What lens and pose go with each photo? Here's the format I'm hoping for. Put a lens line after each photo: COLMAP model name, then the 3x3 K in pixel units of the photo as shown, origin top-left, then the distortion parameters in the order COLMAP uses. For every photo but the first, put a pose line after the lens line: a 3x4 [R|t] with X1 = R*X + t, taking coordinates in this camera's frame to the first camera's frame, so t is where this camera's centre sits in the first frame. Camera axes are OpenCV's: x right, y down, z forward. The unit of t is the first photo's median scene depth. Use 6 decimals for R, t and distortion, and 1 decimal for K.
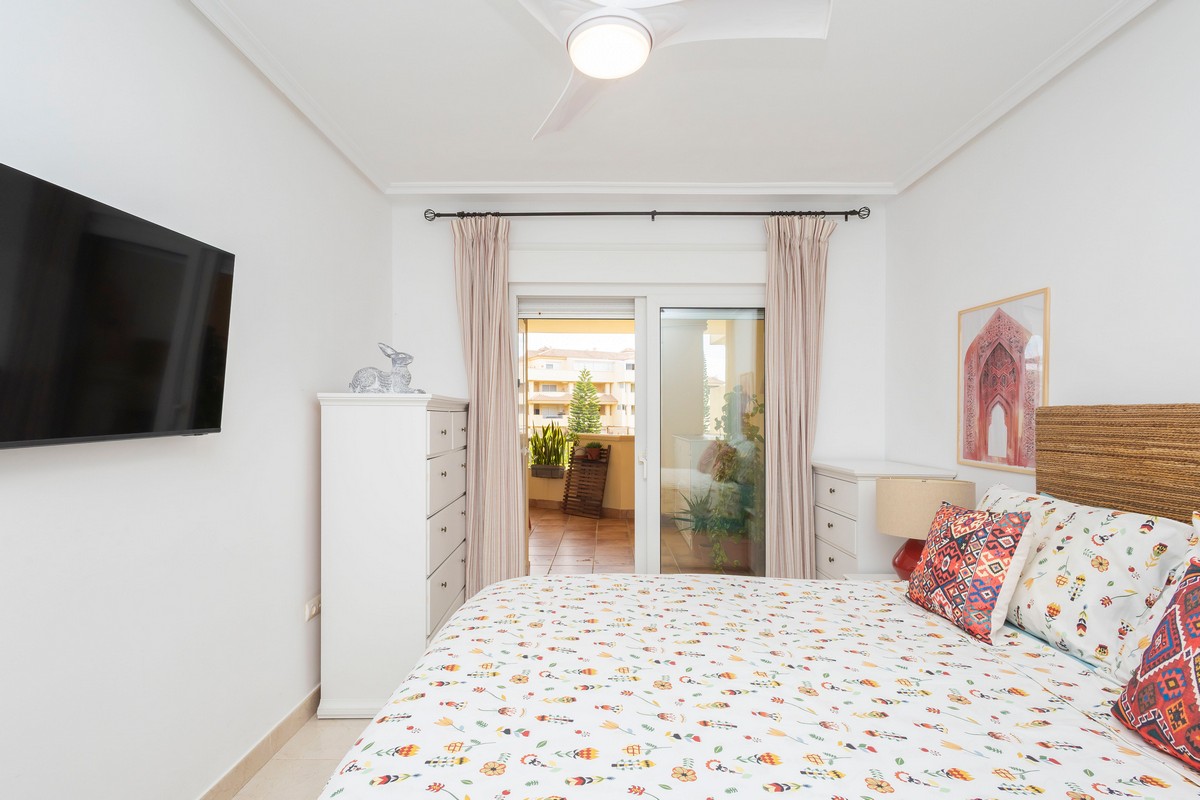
lens RADIAL K [[568.0, 0, 605.3], [0, 568.0, 413.6], [0, 0, 1]] dist [0.006654, -0.000407]
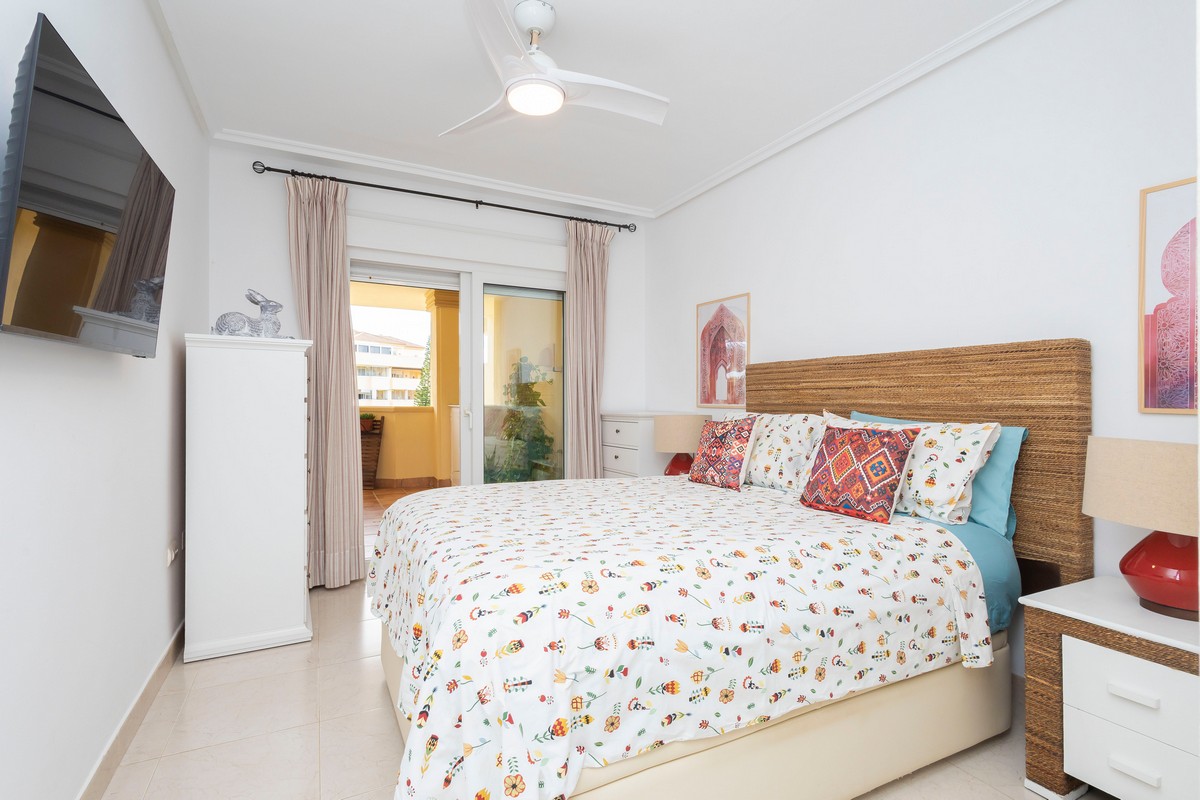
lens RADIAL K [[573.1, 0, 606.6], [0, 573.1, 398.8], [0, 0, 1]] dist [0.002799, 0.000588]
pose [[0.879739, 0.001380, 0.475455, -0.410968], [0.002575, 0.999967, -0.007667, 0.106736], [-0.475450, 0.007970, 0.879707, -0.278029]]
